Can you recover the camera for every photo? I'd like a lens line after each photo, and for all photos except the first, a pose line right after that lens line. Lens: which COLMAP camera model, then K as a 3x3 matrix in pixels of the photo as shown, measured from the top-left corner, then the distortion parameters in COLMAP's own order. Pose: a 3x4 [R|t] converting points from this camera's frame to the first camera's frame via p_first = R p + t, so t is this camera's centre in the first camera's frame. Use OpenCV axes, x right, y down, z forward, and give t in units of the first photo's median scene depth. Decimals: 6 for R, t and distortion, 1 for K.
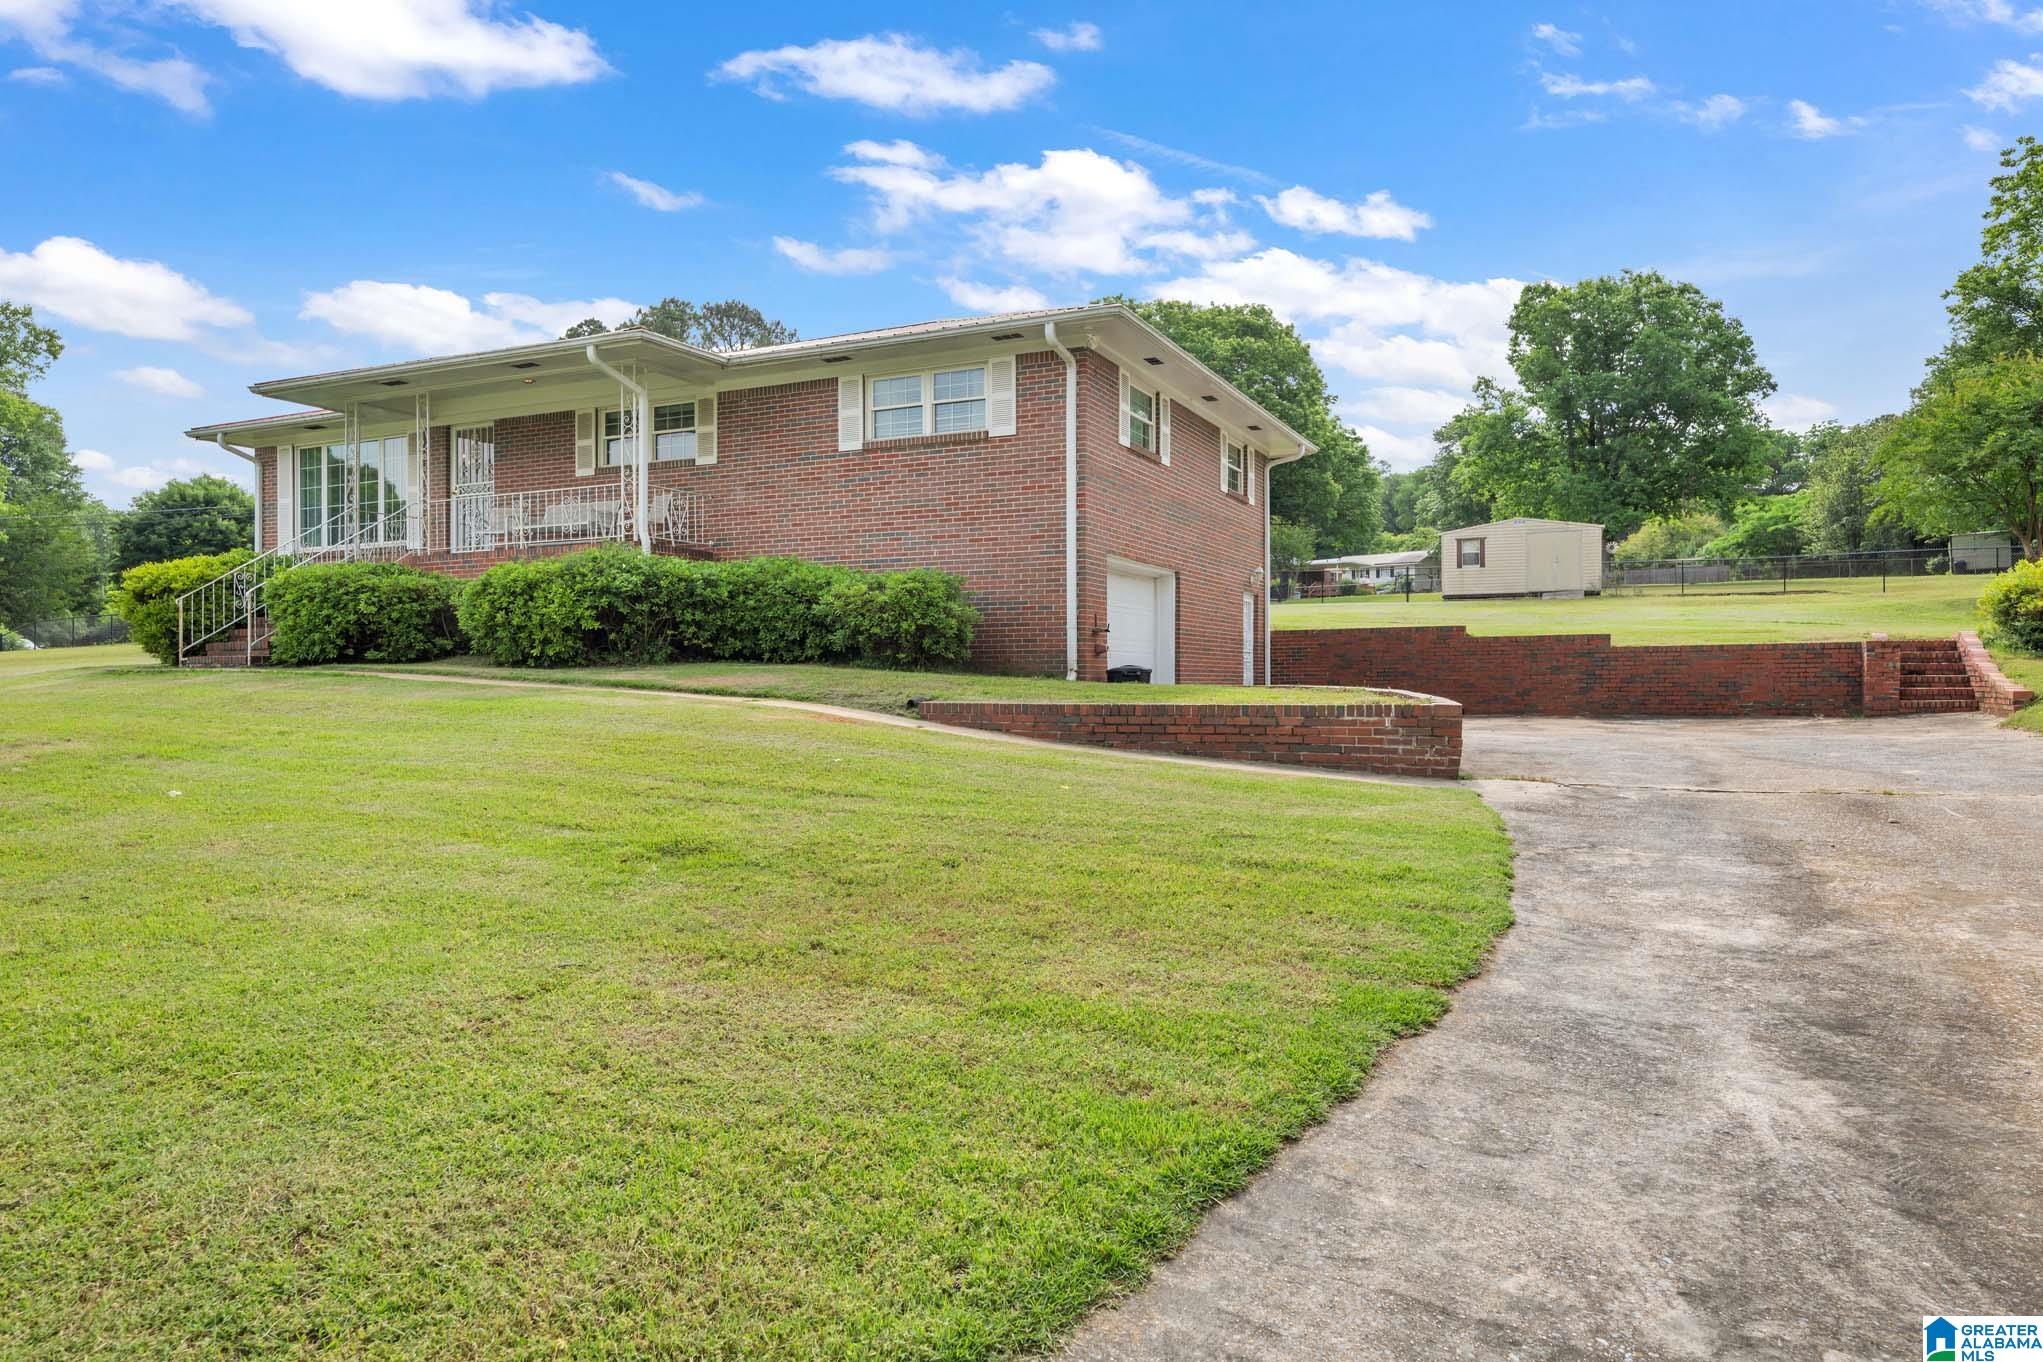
lens RADIAL K [[1292.9, 0, 1021.9], [0, 1292.9, 680.3], [0, 0, 1]] dist [-0.010776, -0.001259]
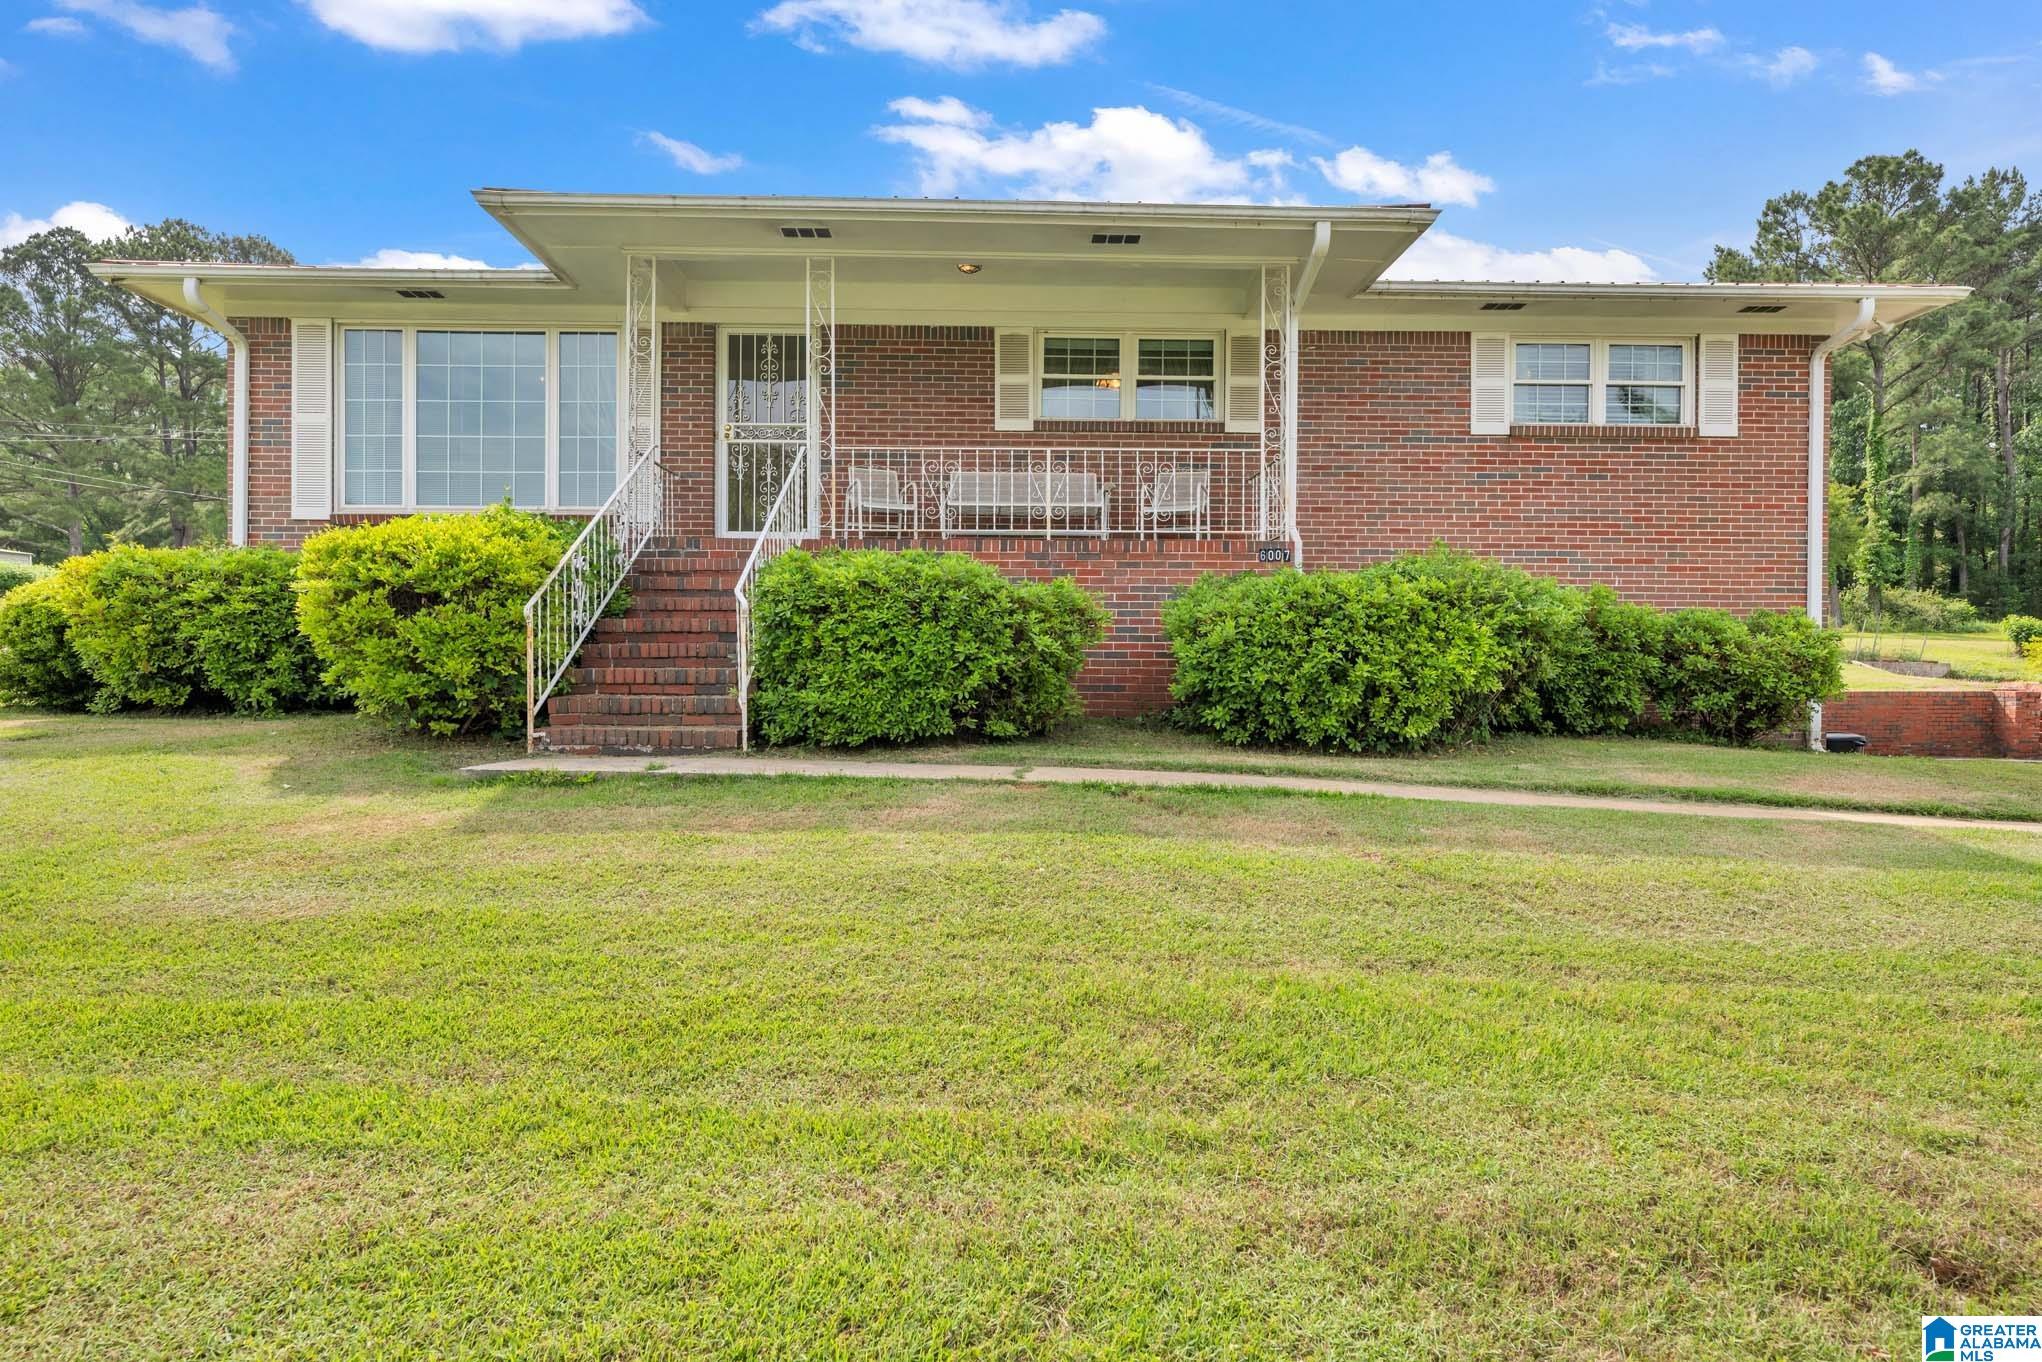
lens RADIAL K [[1181.7, 0, 1020.5], [0, 1181.7, 687.1], [0, 0, 1]] dist [-0.013762, -0.001099]
pose [[0.905542, 0.006361, 0.424208, -0.654214], [-0.011780, 0.999879, 0.010153, -0.038558], [-0.424092, -0.014191, 0.905508, 0.506297]]
